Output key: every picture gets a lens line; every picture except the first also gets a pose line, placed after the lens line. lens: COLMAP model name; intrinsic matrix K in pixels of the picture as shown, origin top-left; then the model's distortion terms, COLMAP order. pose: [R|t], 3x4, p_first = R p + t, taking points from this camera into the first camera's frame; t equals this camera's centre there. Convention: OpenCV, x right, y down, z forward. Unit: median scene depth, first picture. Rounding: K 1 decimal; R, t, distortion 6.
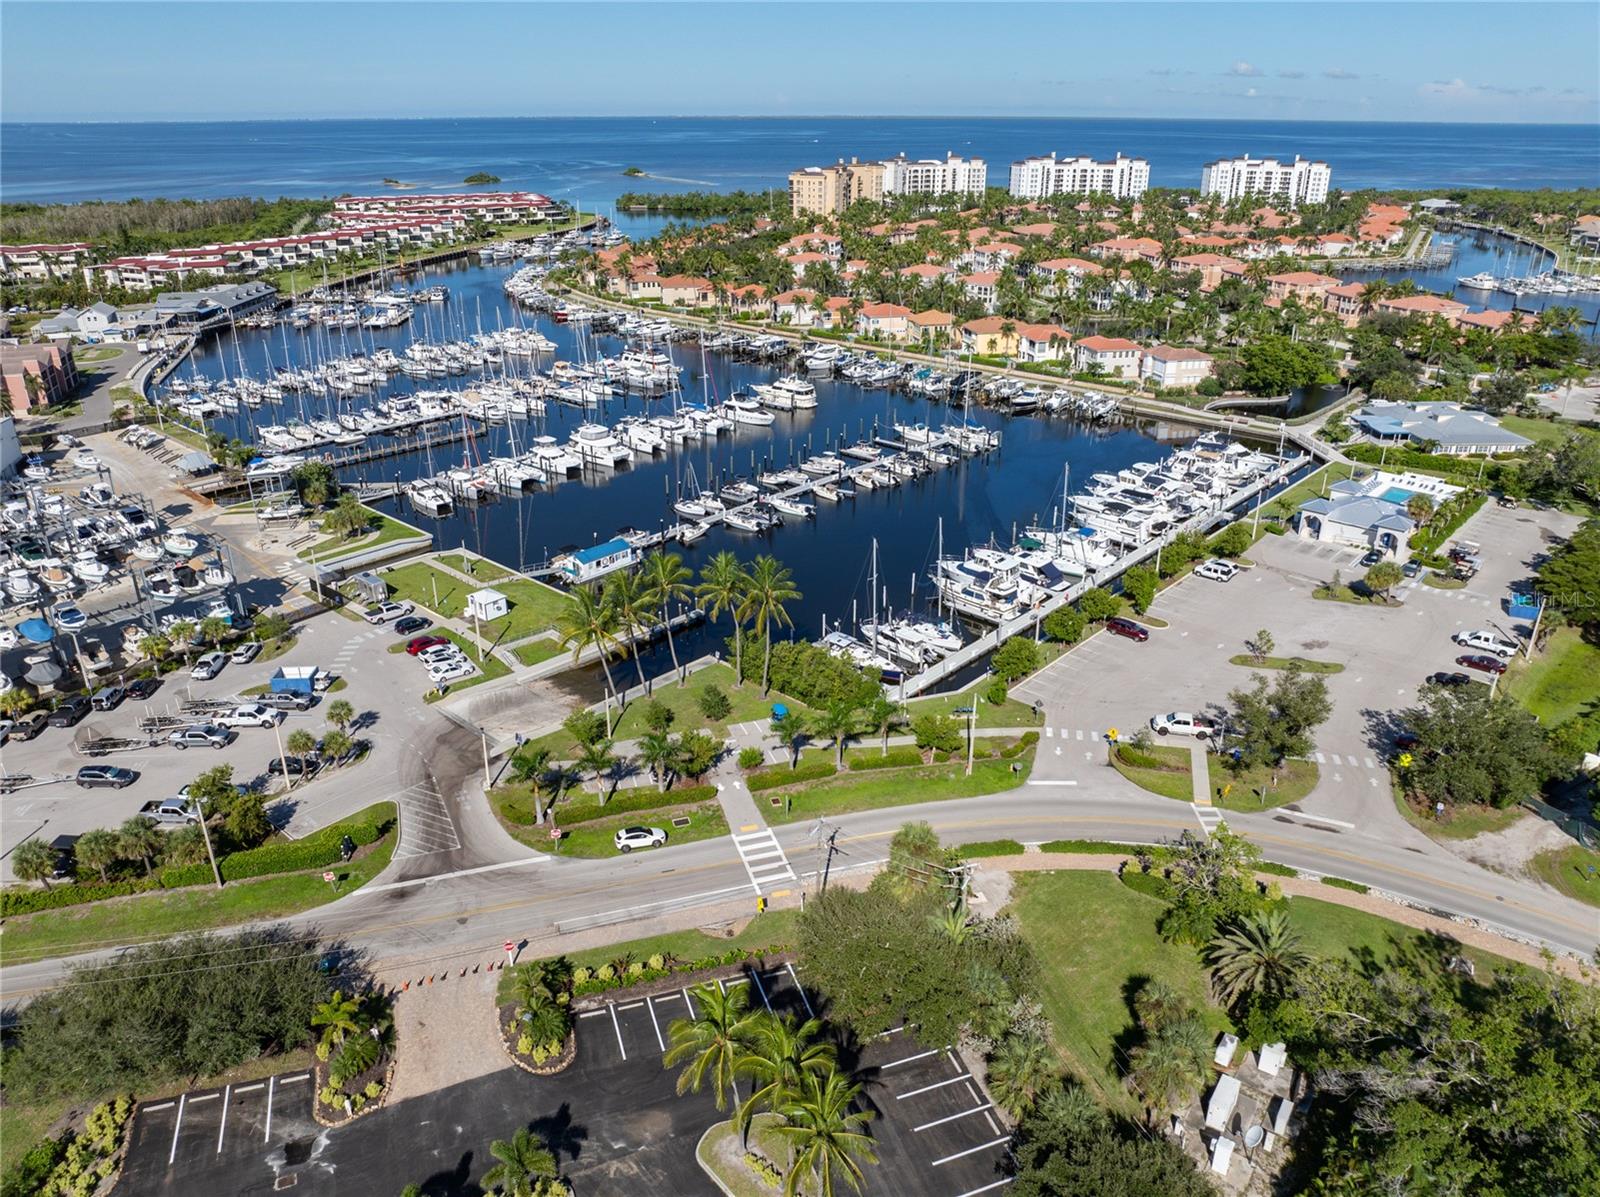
lens RADIAL K [[1120.0, 0, 798.9], [0, 1120.0, 592.4], [0, 0, 1]] dist [-0.038399, 0.011308]
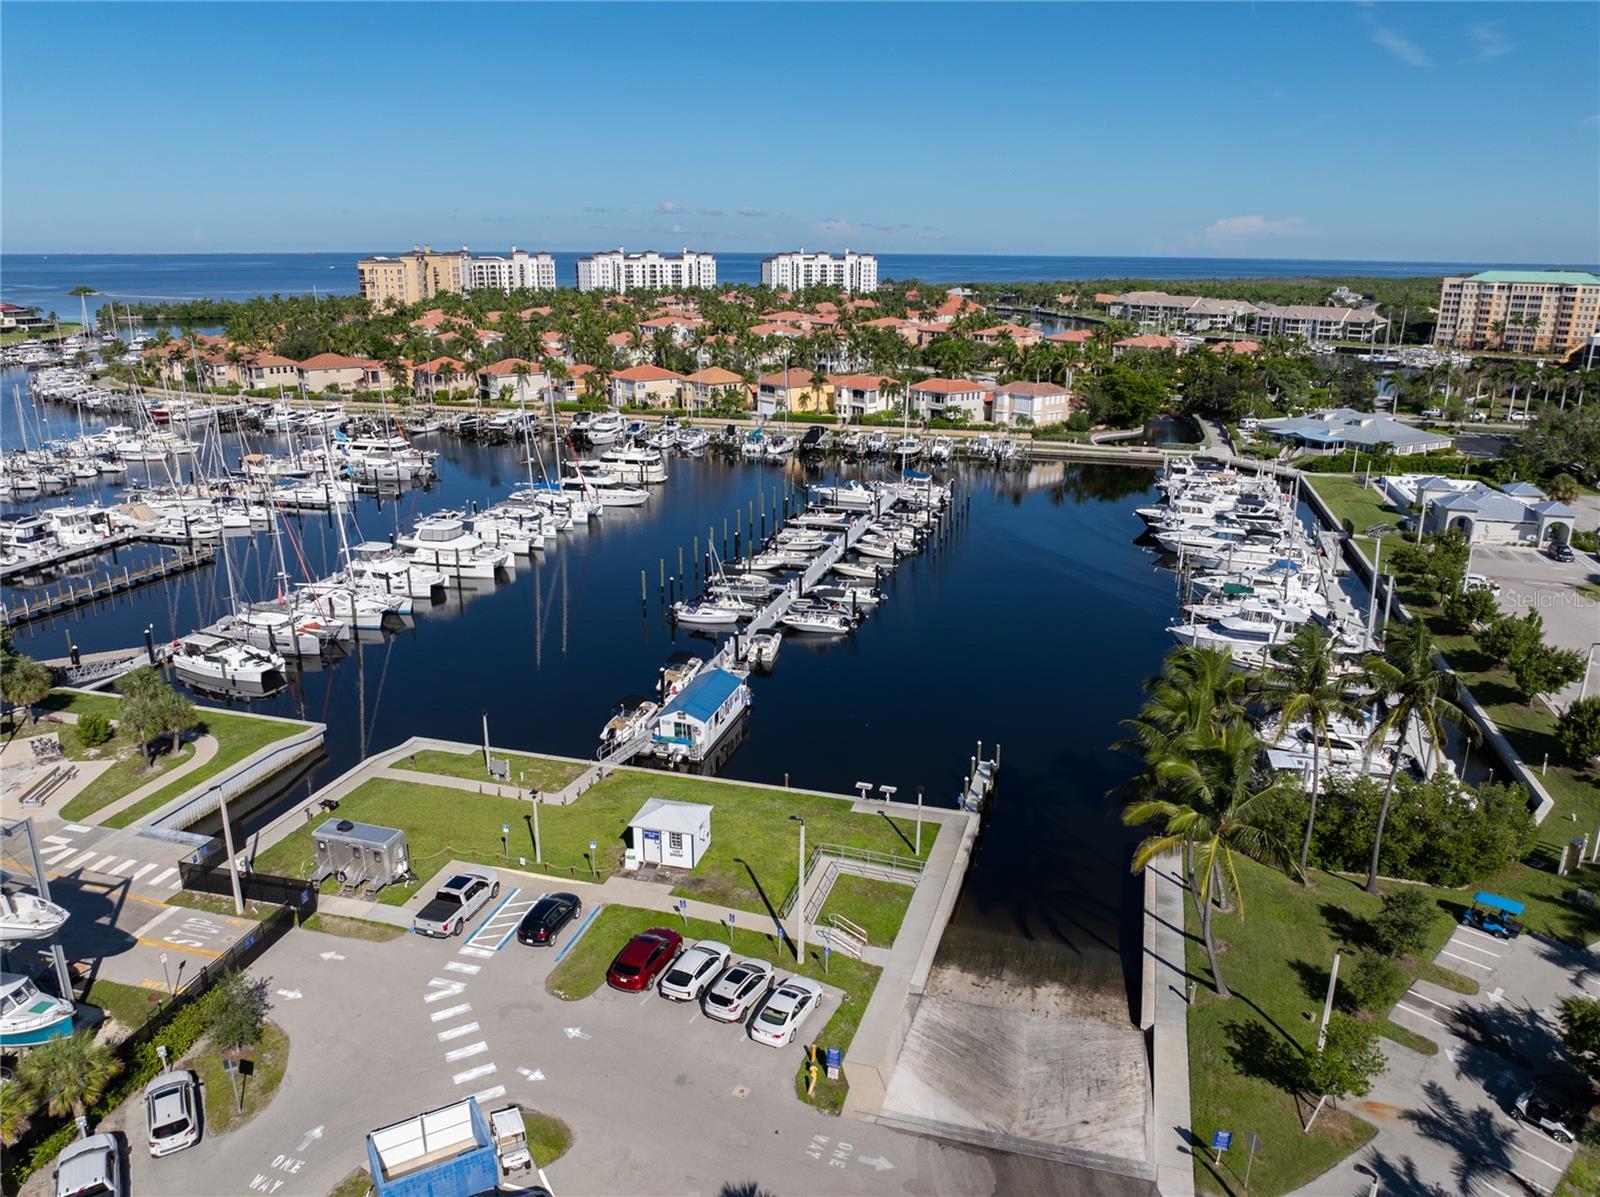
lens RADIAL K [[1120.0, 0, 797.6], [0, 1120.0, 601.1], [0, 0, 1]] dist [-0.038399, 0.011308]
pose [[0.896004, -0.128833, 0.424946, -0.205606], [0.171027, 0.983282, -0.062506, -0.022775], [-0.409789, 0.128682, 0.903058, 0.267228]]
